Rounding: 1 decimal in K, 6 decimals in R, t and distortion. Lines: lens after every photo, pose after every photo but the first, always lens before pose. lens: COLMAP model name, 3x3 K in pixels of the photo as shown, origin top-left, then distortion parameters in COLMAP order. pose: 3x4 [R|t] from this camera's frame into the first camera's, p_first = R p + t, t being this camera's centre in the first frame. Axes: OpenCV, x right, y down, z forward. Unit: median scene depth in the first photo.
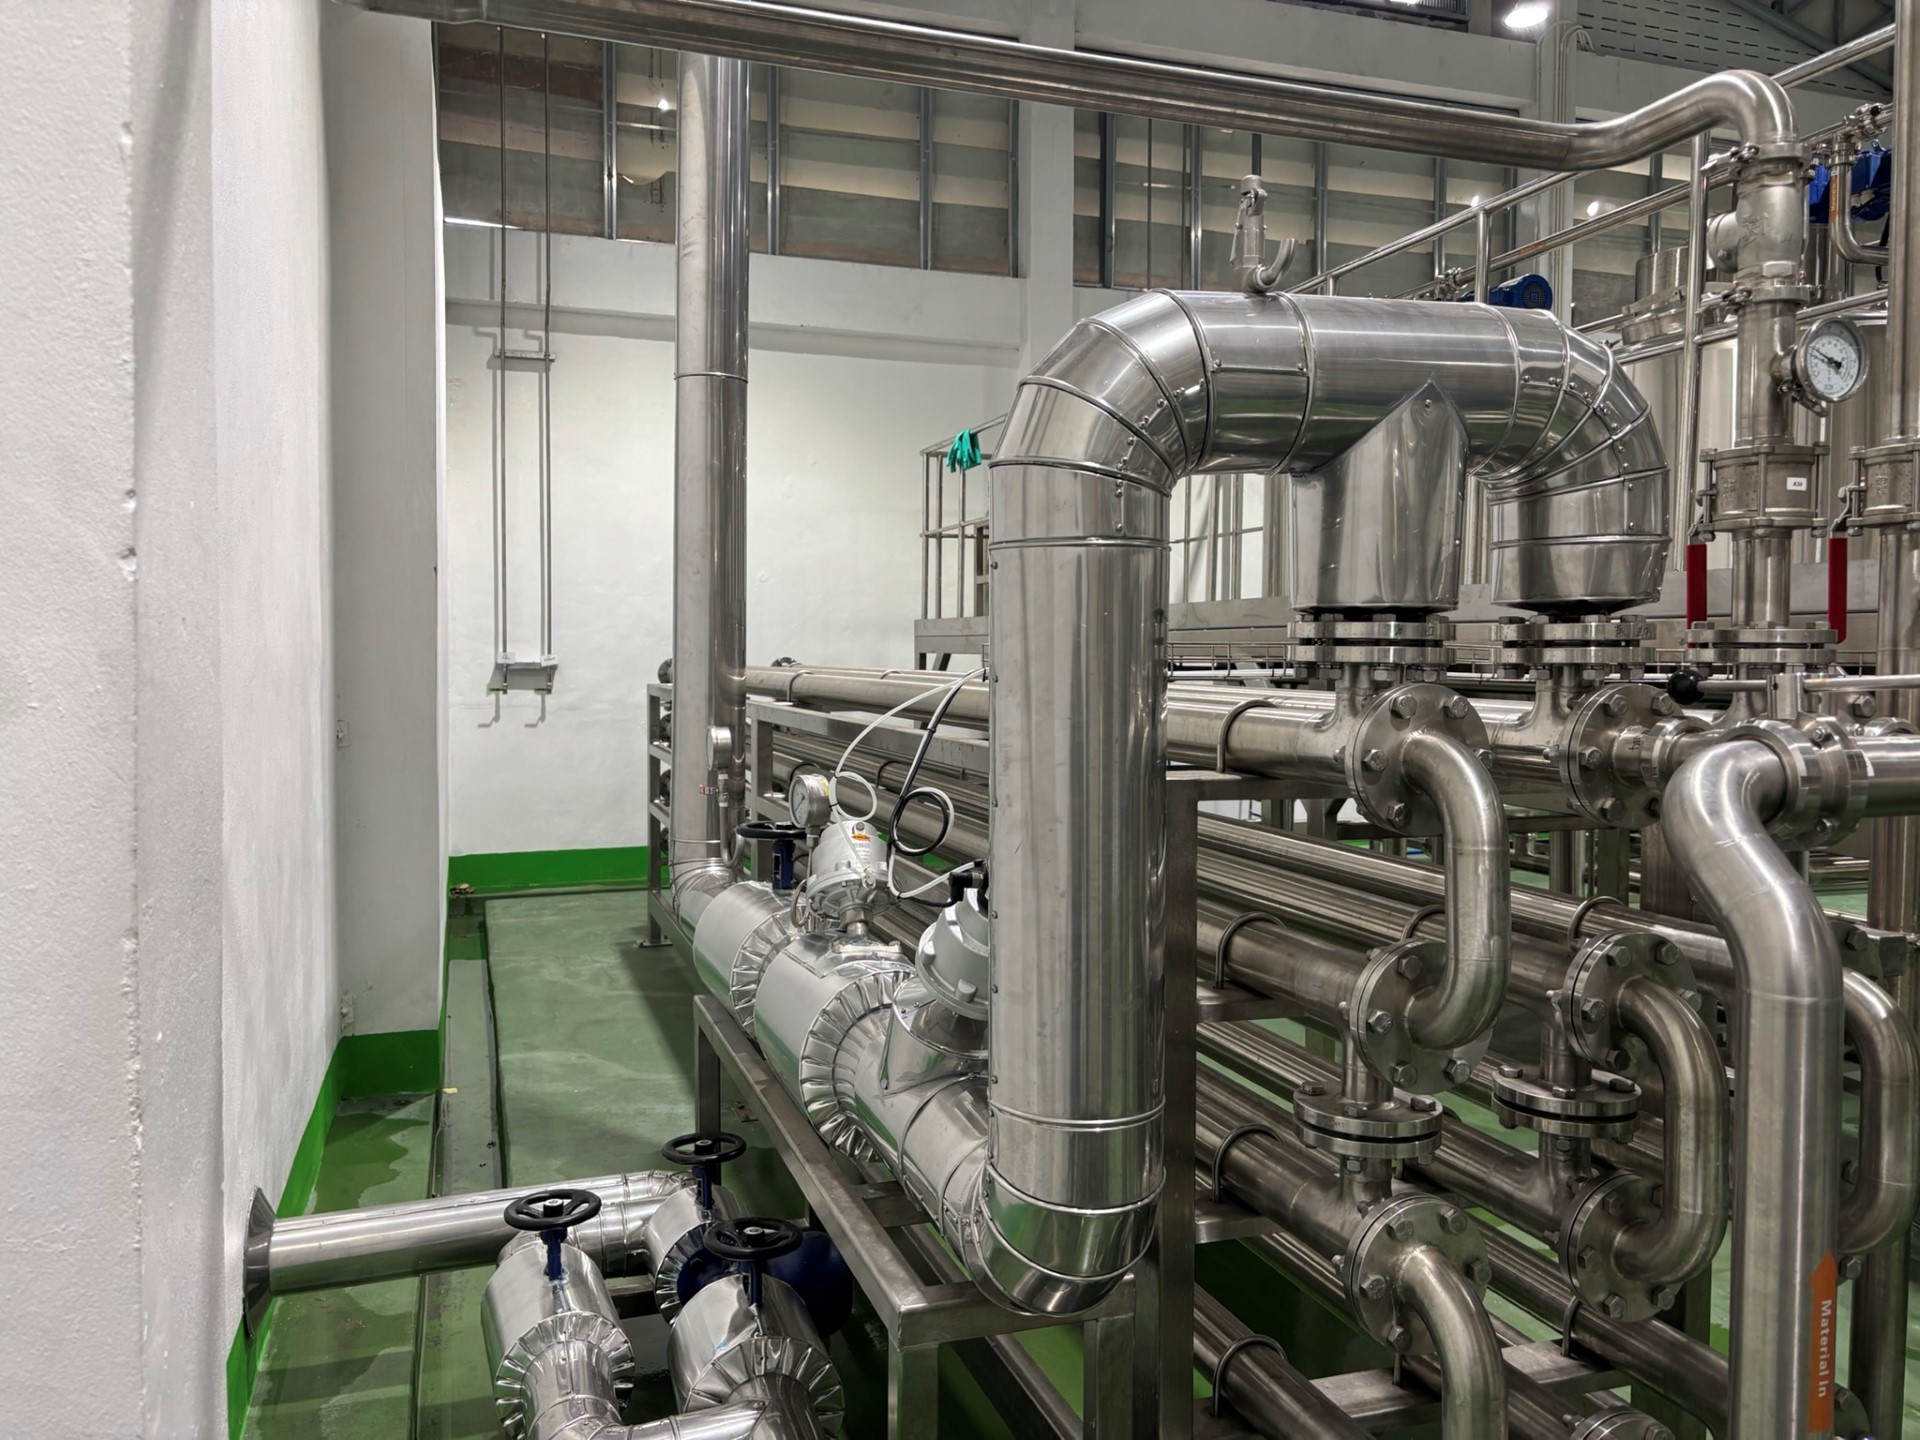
lens RADIAL K [[1450.2, 0, 965.2], [0, 1450.2, 689.5], [0, 0, 1]] dist [0.045202, -0.057218]
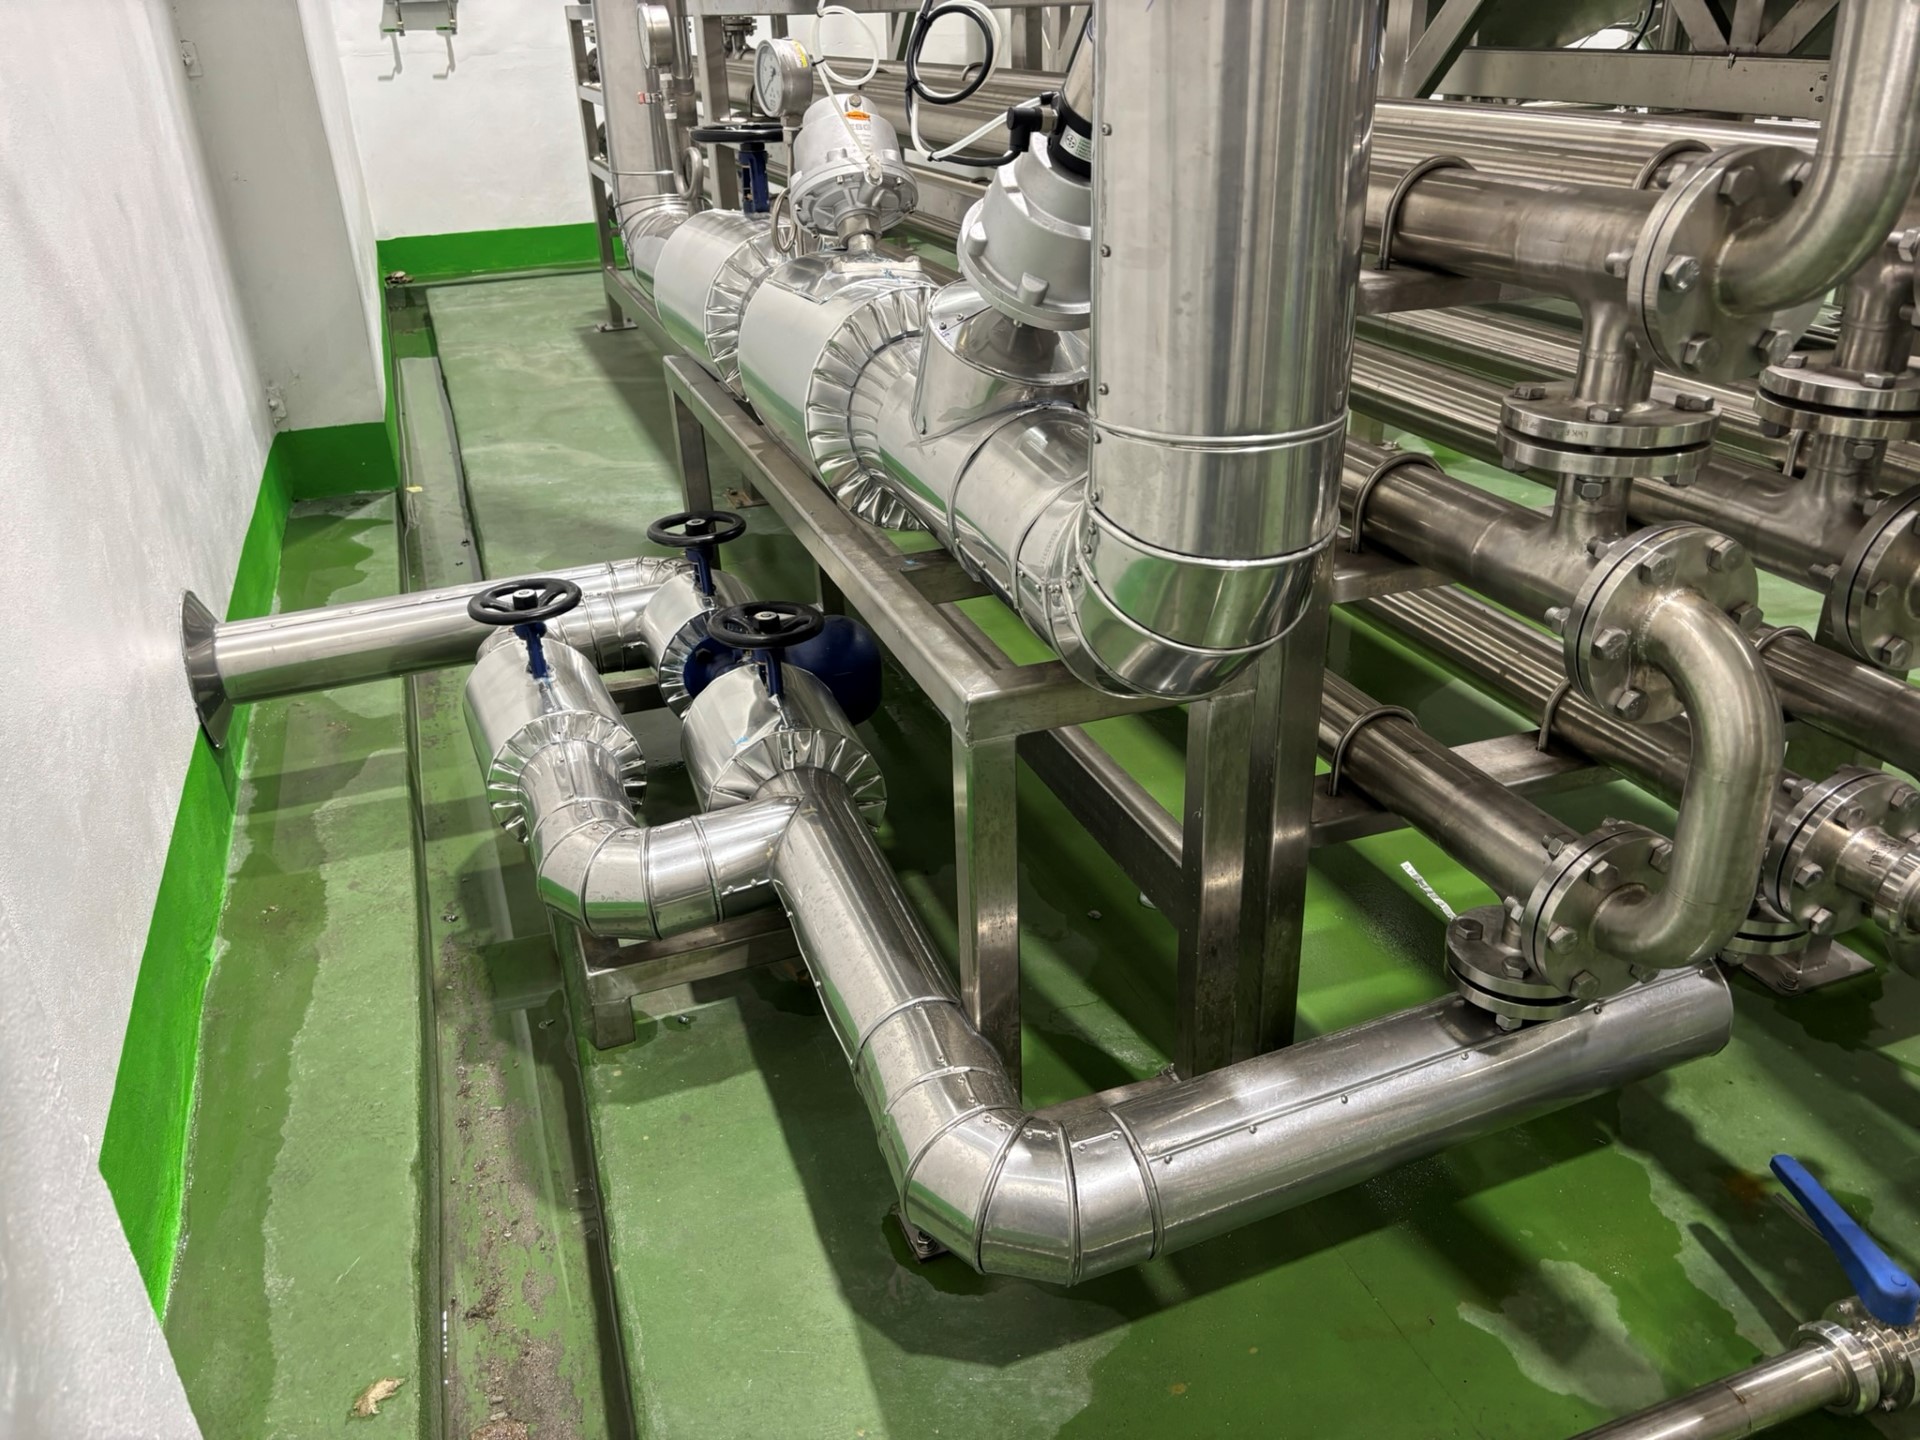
lens RADIAL K [[1463.1, 0, 960.0], [0, 1463.1, 720.0], [0, 0, 1]] dist [0.131809, -0.262703]
pose [[0.999182, -0.040420, -0.001379, -0.032732], [0.037370, 0.909686, 0.413613, 0.075728], [-0.015464, -0.413326, 0.910452, 0.192412]]
